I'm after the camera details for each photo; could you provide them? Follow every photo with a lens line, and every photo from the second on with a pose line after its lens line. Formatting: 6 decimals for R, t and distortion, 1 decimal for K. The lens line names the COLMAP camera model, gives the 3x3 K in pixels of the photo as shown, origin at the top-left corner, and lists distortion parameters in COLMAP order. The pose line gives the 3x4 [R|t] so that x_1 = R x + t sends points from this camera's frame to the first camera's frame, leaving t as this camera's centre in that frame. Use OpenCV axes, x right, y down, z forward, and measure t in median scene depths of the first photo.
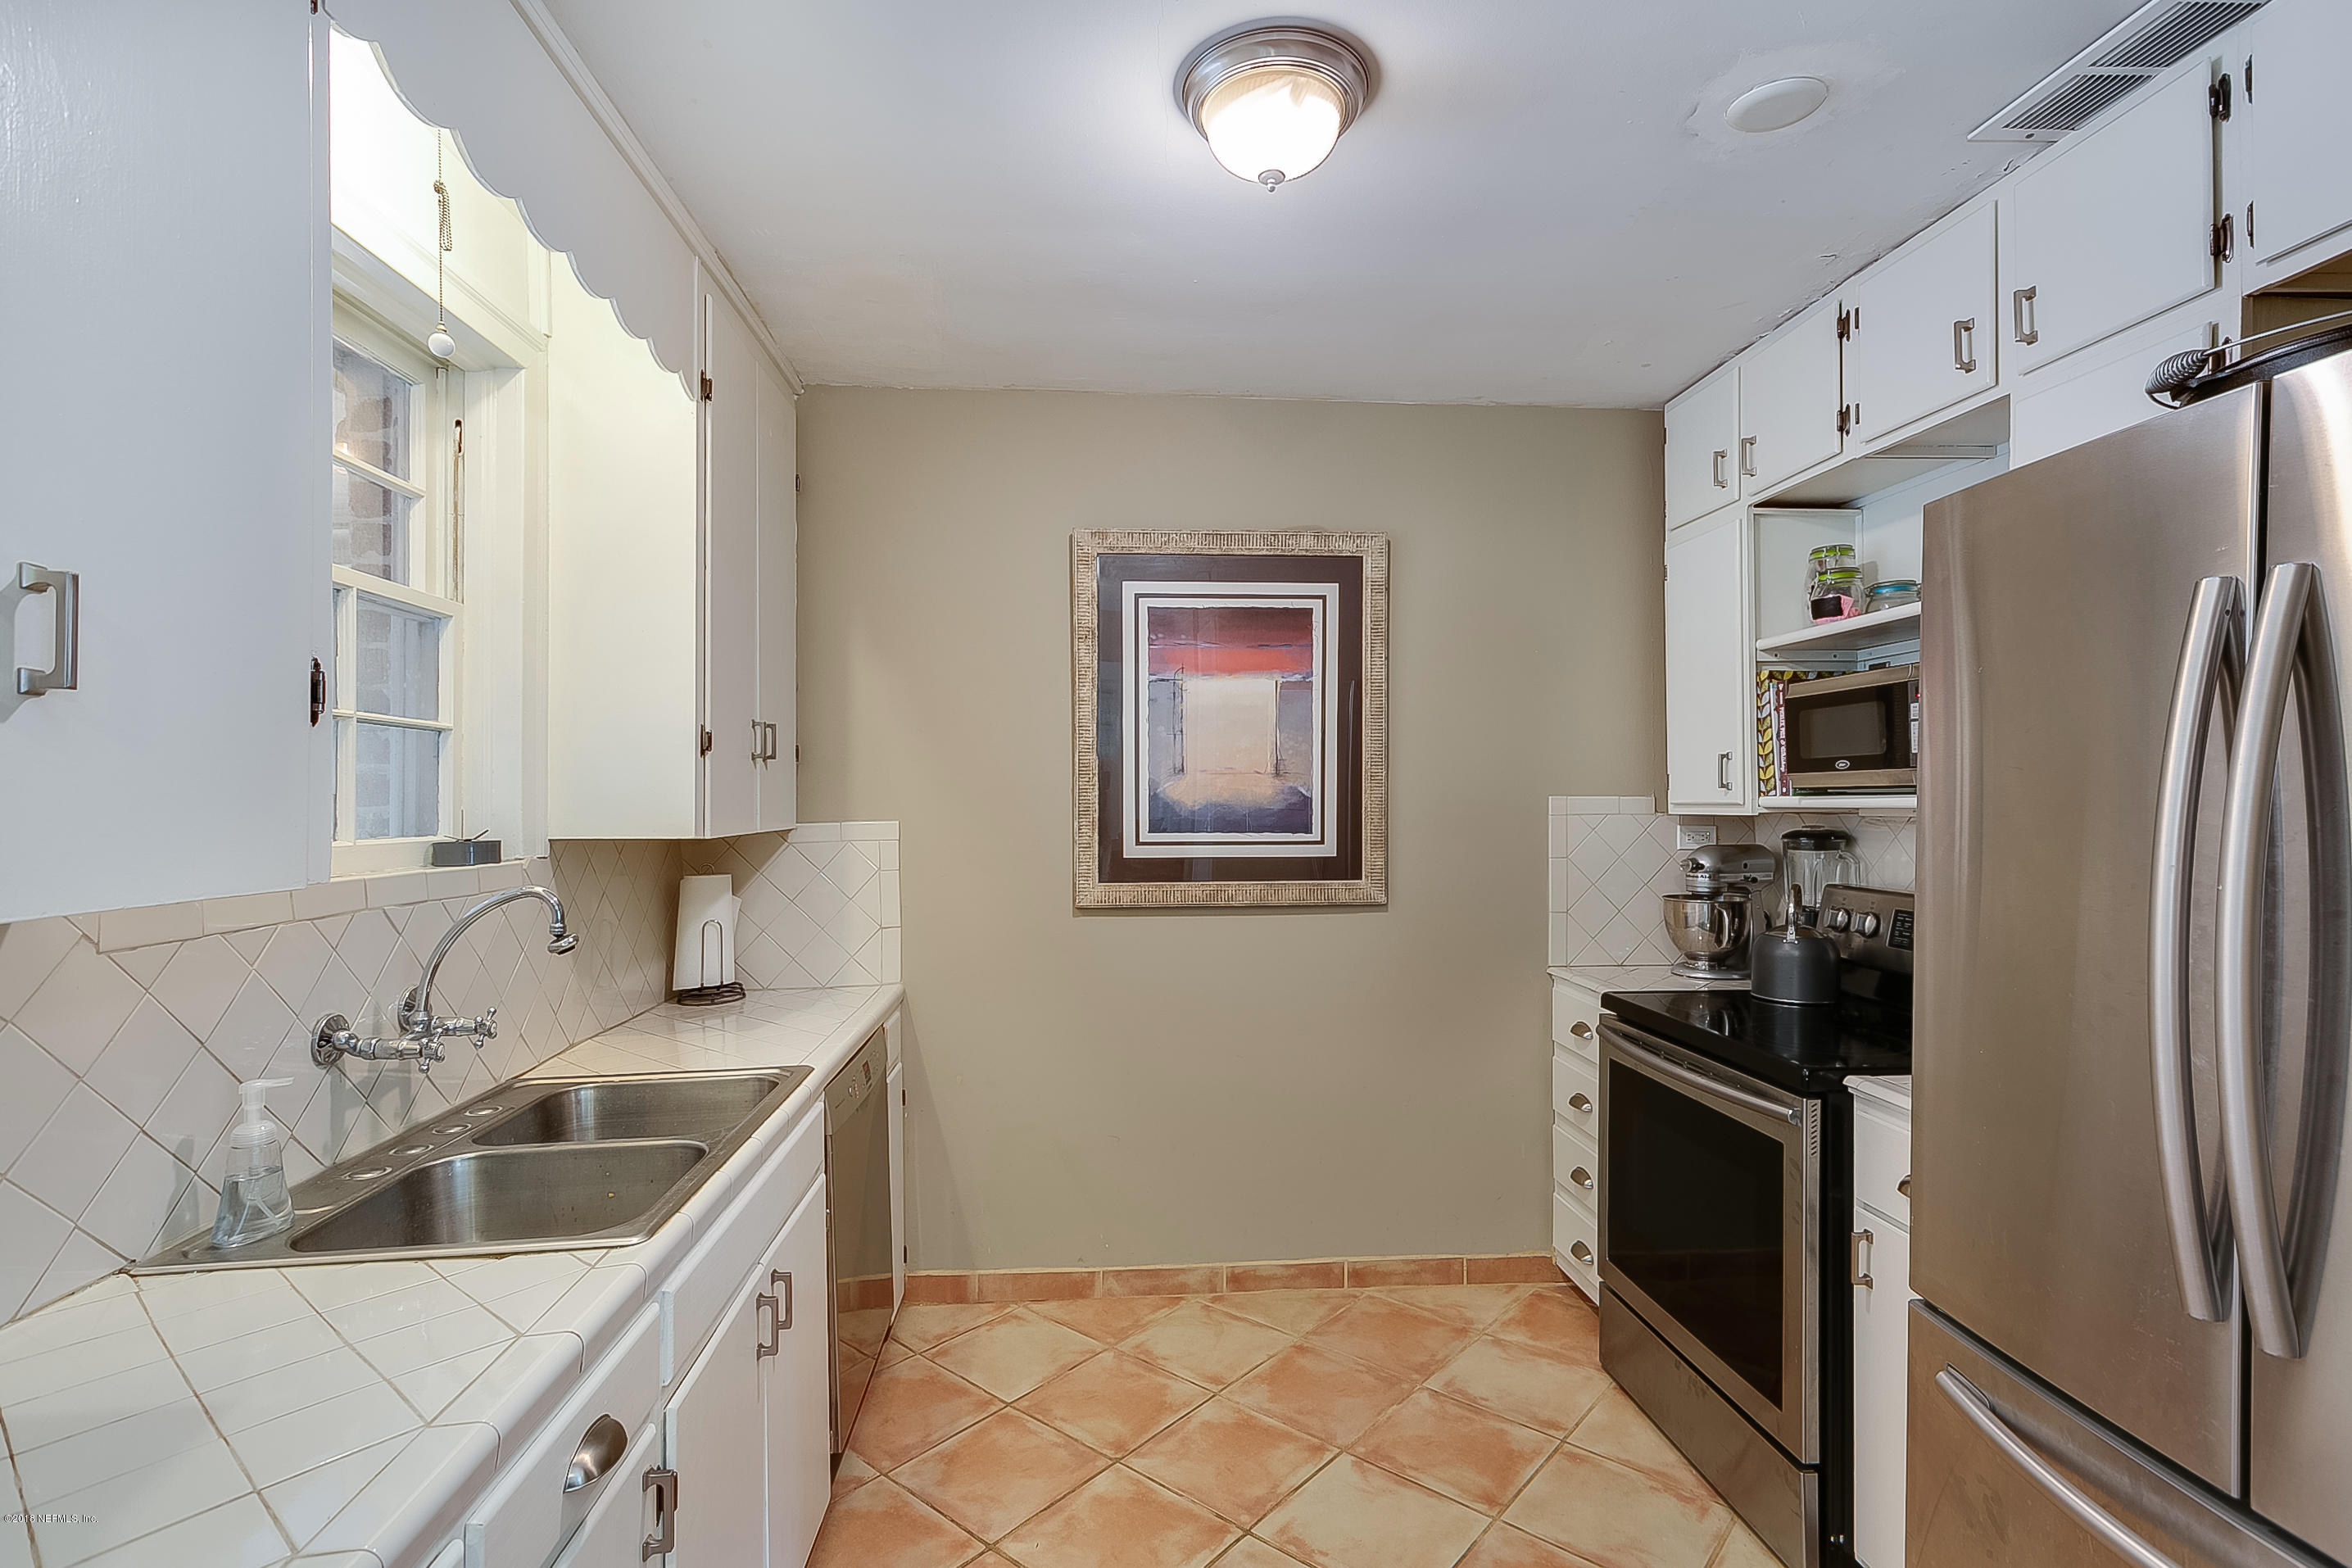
lens RADIAL K [[1105.5, 0, 1180.7], [0, 1105.5, 792.5], [0, 0, 1]] dist [0.001308, -0.000884]
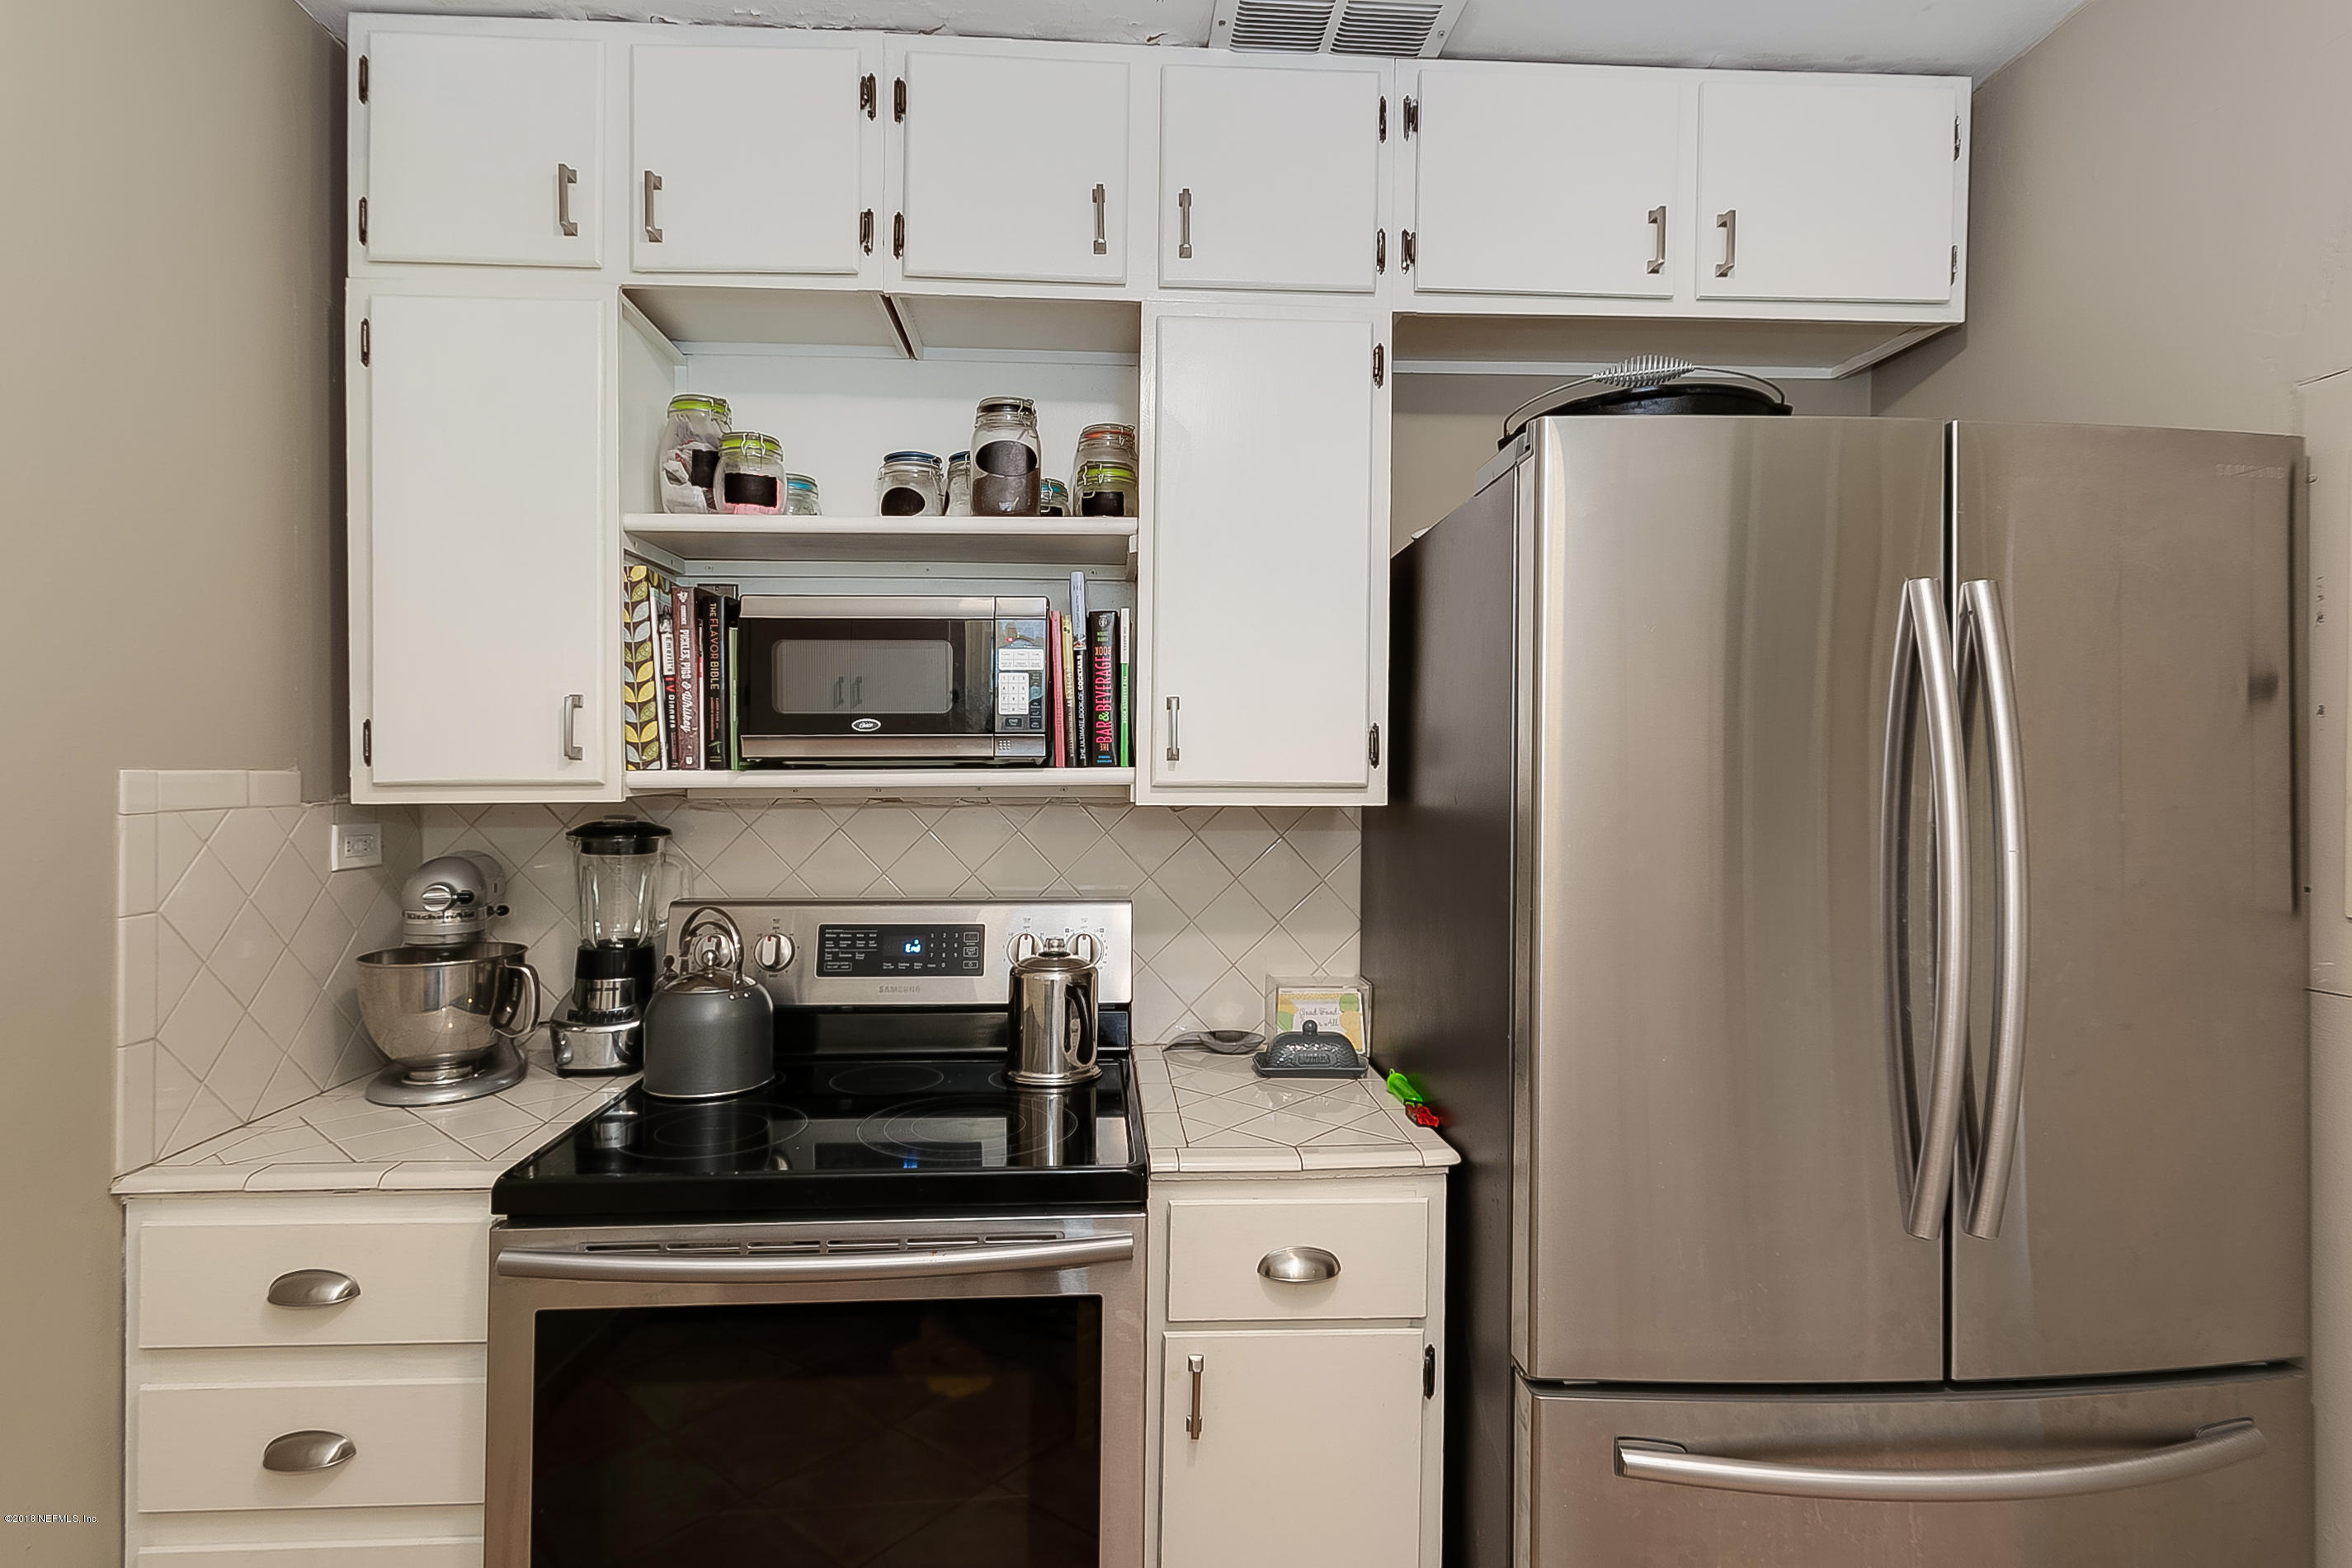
lens RADIAL K [[1105.4, 0, 1185.3], [0, 1105.4, 786.3], [0, 0, 1]] dist [0.001308, -0.000884]
pose [[0.018901, -0.005356, 0.999807, -0.082874], [-0.006575, 0.999963, 0.005481, 0.006627], [-0.999800, -0.006677, 0.018865, 0.691300]]
